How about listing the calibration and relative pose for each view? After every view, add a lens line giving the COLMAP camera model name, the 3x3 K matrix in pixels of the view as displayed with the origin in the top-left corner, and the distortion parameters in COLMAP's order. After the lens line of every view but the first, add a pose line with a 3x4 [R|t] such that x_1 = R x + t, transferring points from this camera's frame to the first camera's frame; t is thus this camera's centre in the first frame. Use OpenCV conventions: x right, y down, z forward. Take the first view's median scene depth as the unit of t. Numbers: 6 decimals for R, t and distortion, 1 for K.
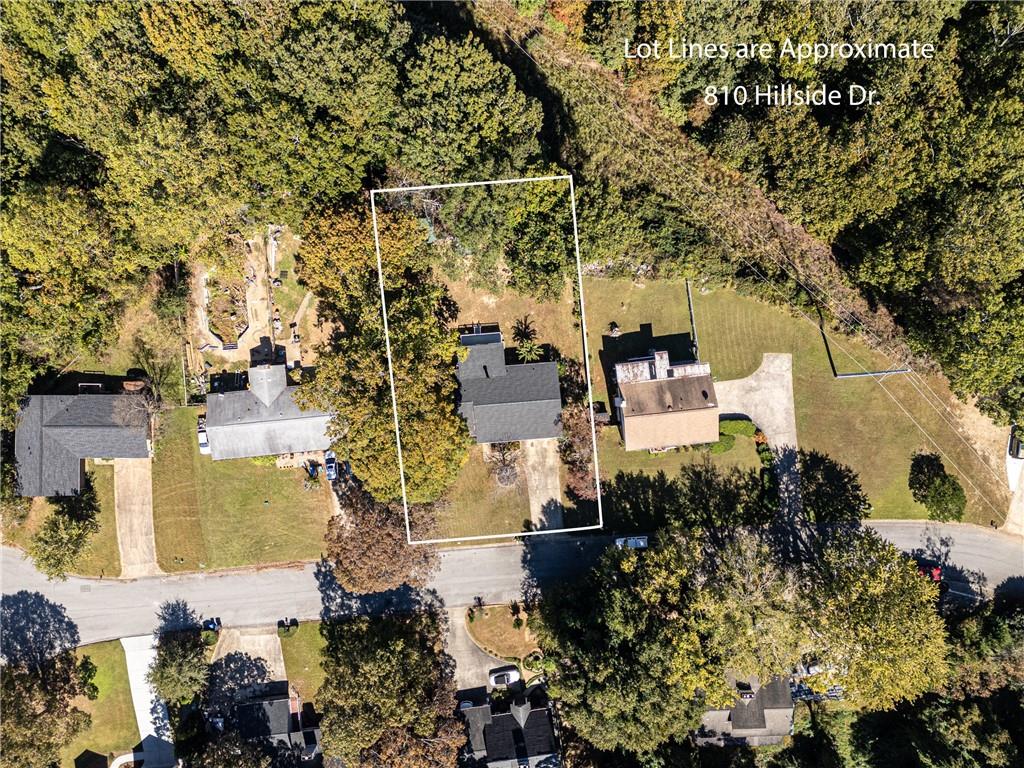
lens RADIAL K [[750.1, 0, 512.0], [0, 750.1, 384.0], [0, 0, 1]] dist [0.069797, -0.064282]
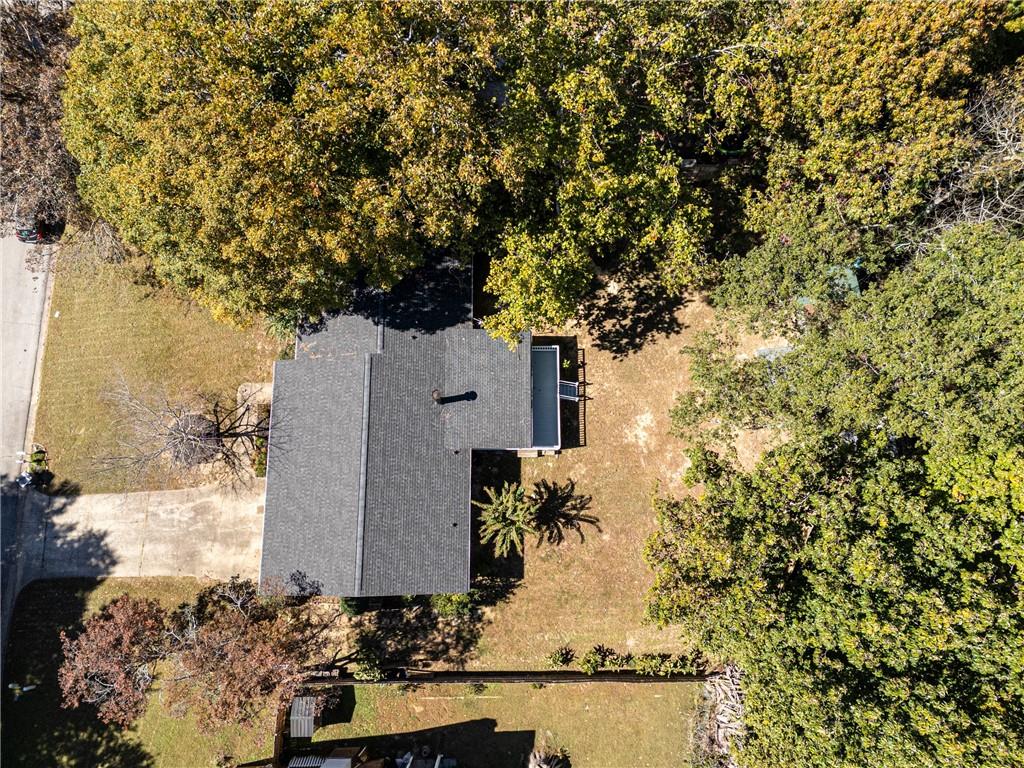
lens RADIAL K [[750.1, 0, 512.0], [0, 750.1, 384.0], [0, 0, 1]] dist [0.069797, -0.064282]
pose [[-0.075801, 0.974726, -0.210149, 0.035937], [-0.997078, -0.072093, 0.025260, -0.052198], [0.009471, 0.211450, 0.977343, 0.621343]]
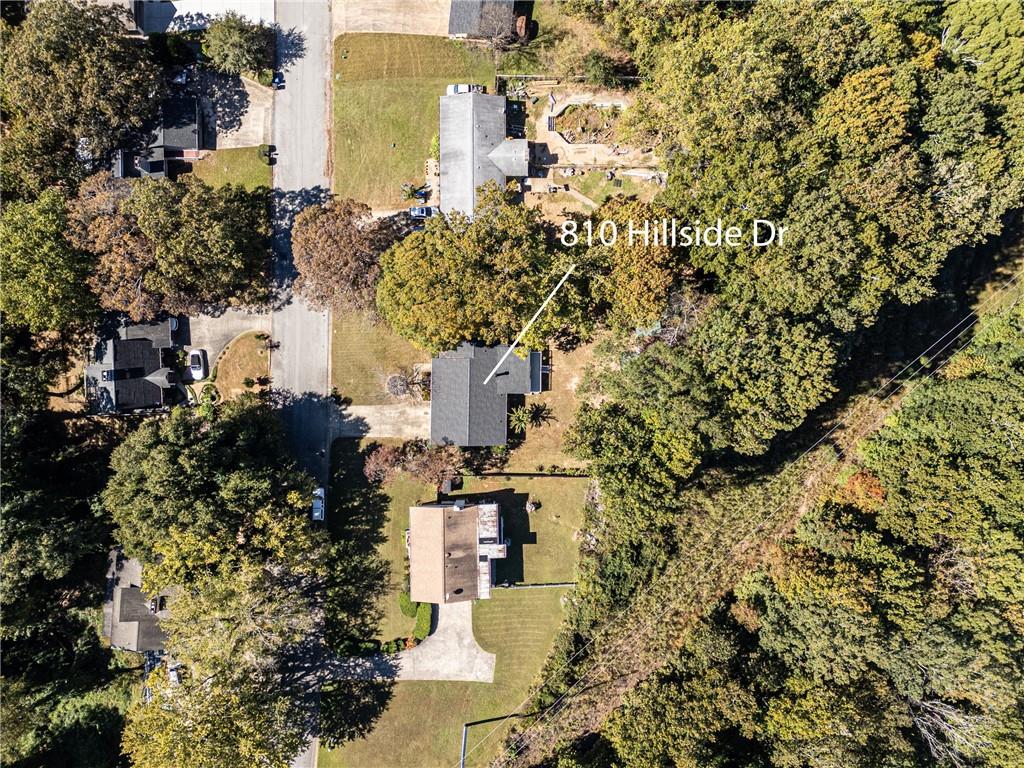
lens RADIAL K [[750.1, 0, 512.0], [0, 750.1, 384.0], [0, 0, 1]] dist [0.069797, -0.064282]
pose [[-0.091656, 0.995603, -0.019337, -0.003243], [-0.995787, -0.091587, 0.004430, -0.034586], [0.002640, 0.019662, 0.999803, 0.000317]]
